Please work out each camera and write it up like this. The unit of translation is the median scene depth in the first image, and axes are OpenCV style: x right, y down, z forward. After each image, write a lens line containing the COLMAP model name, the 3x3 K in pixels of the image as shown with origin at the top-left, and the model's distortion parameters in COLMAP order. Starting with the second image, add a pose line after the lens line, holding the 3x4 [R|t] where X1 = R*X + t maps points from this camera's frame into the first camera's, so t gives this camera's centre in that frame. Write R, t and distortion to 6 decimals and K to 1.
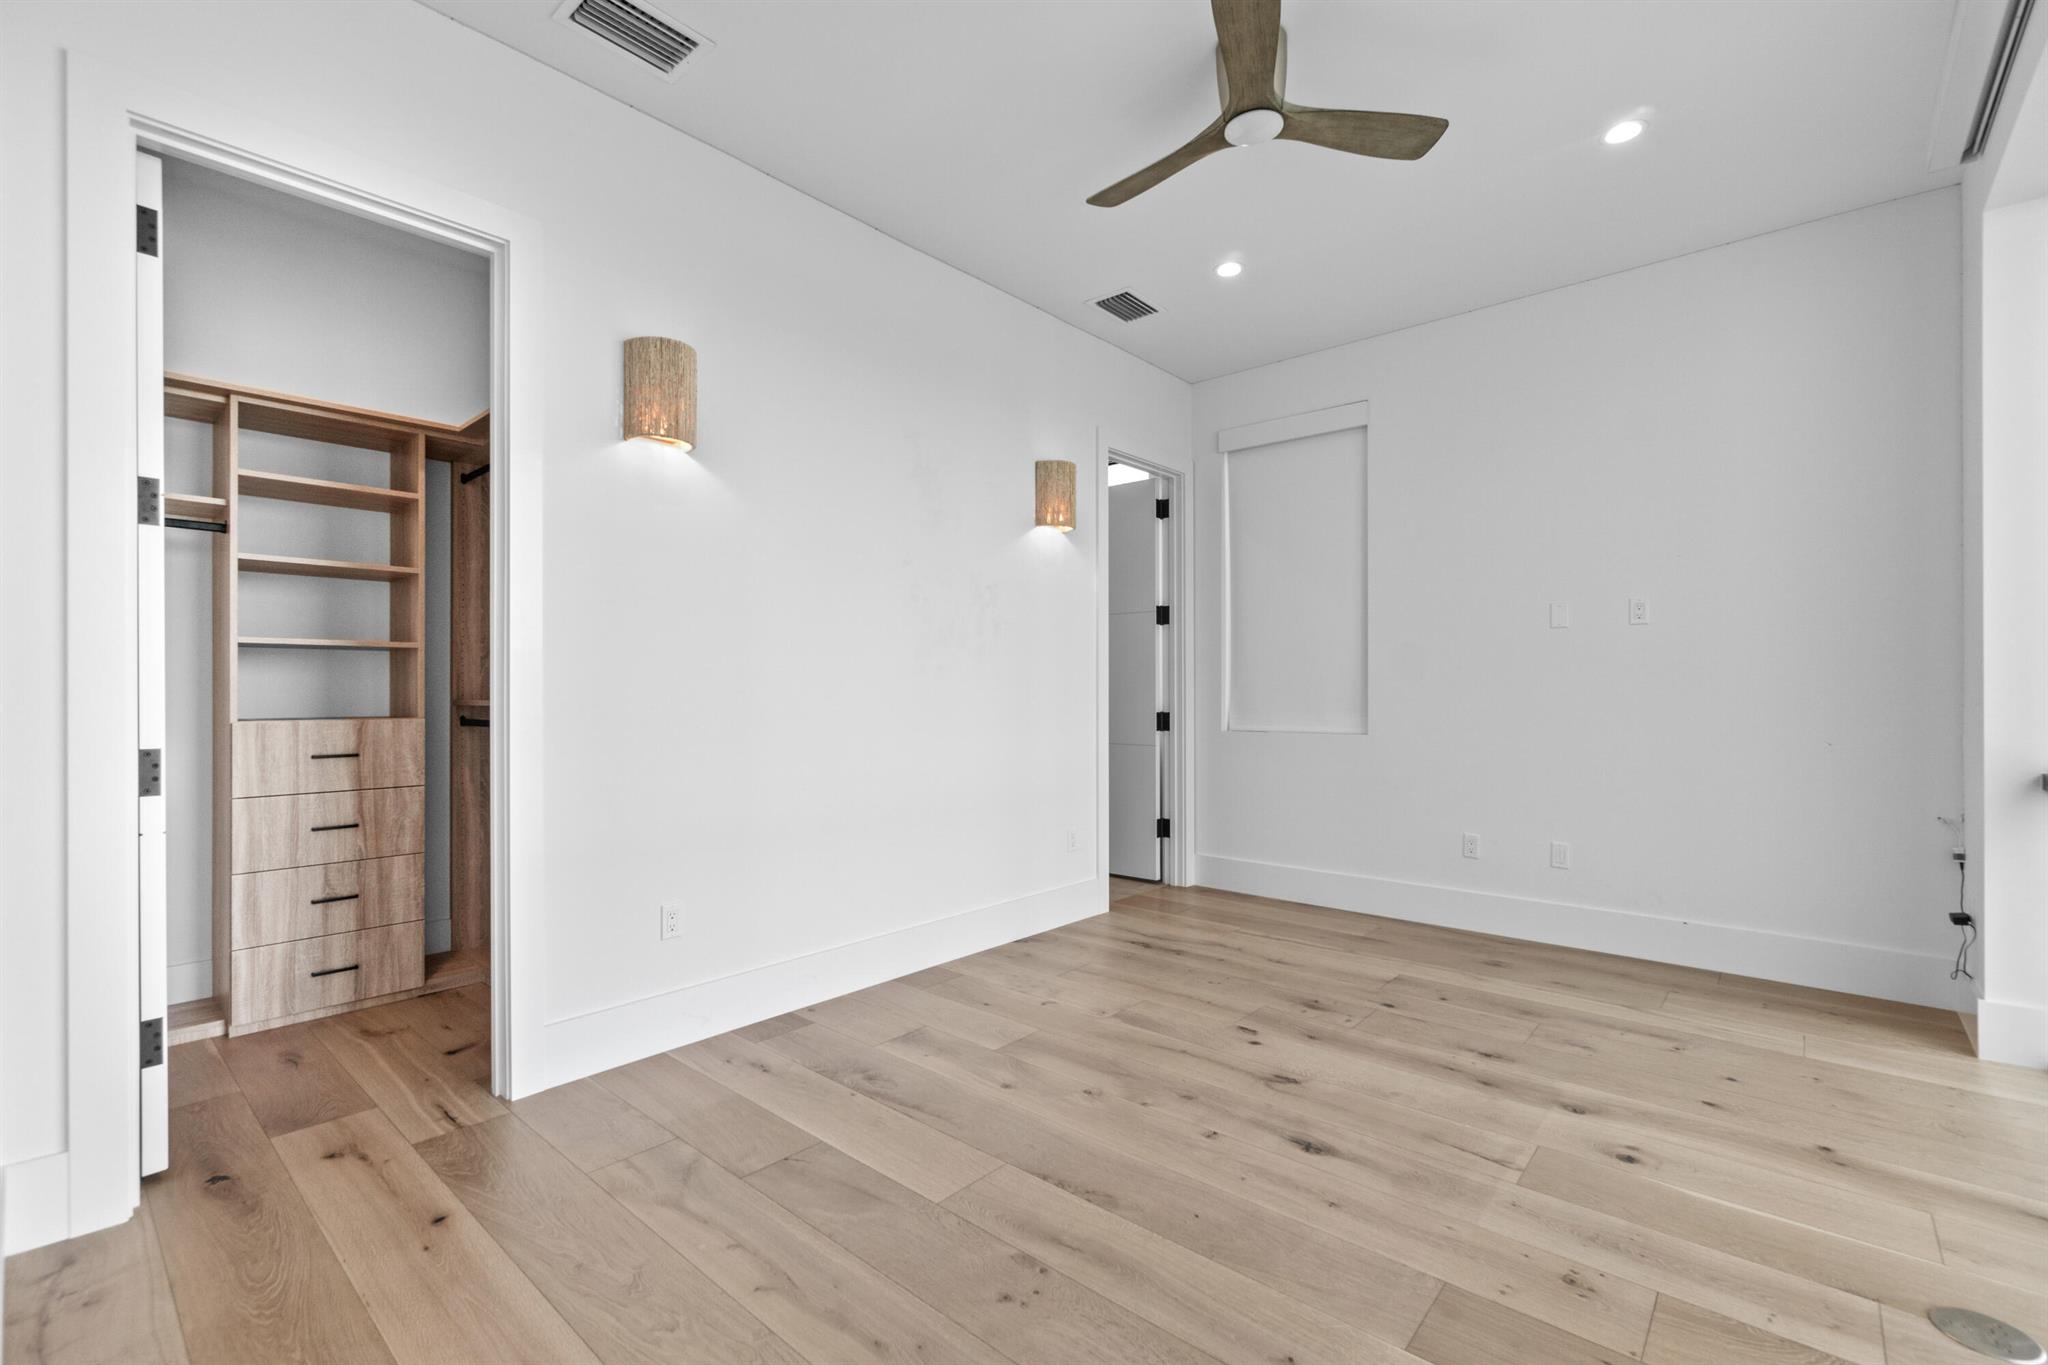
lens RADIAL K [[886.9, 0, 1019.1], [0, 886.9, 691.3], [0, 0, 1]] dist [-0.001527, -0.000283]
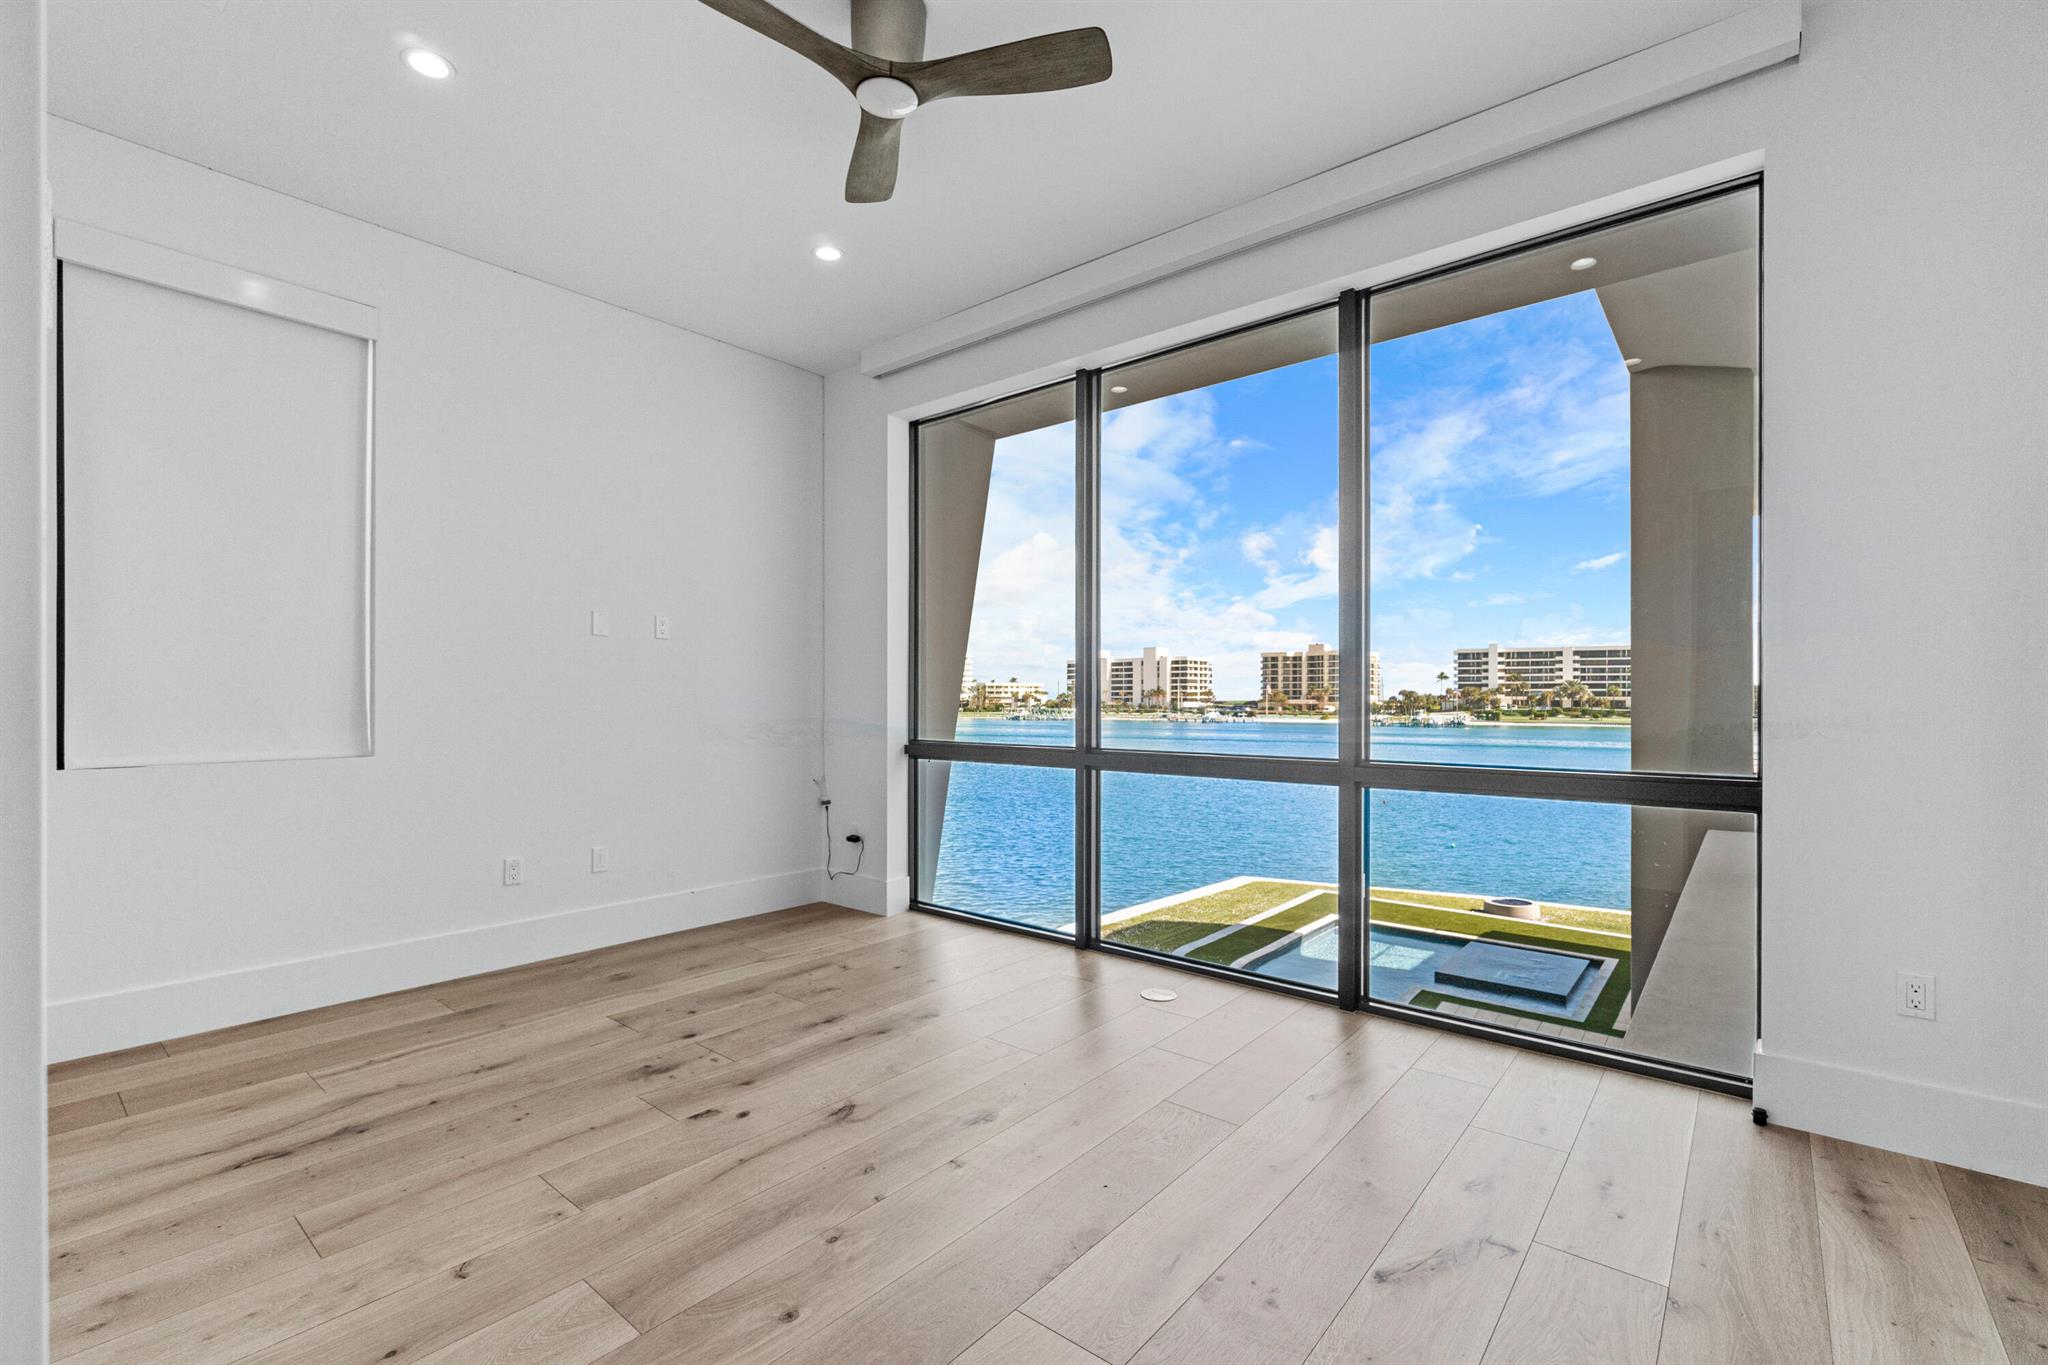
lens RADIAL K [[886.9, 0, 1019.1], [0, 886.9, 691.3], [0, 0, 1]] dist [-0.001527, -0.000283]
pose [[-0.022074, 0.008032, 0.999724, -0.516310], [-0.000829, 0.999967, -0.008053, -0.000988], [-0.999756, -0.001007, -0.022067, 0.661538]]
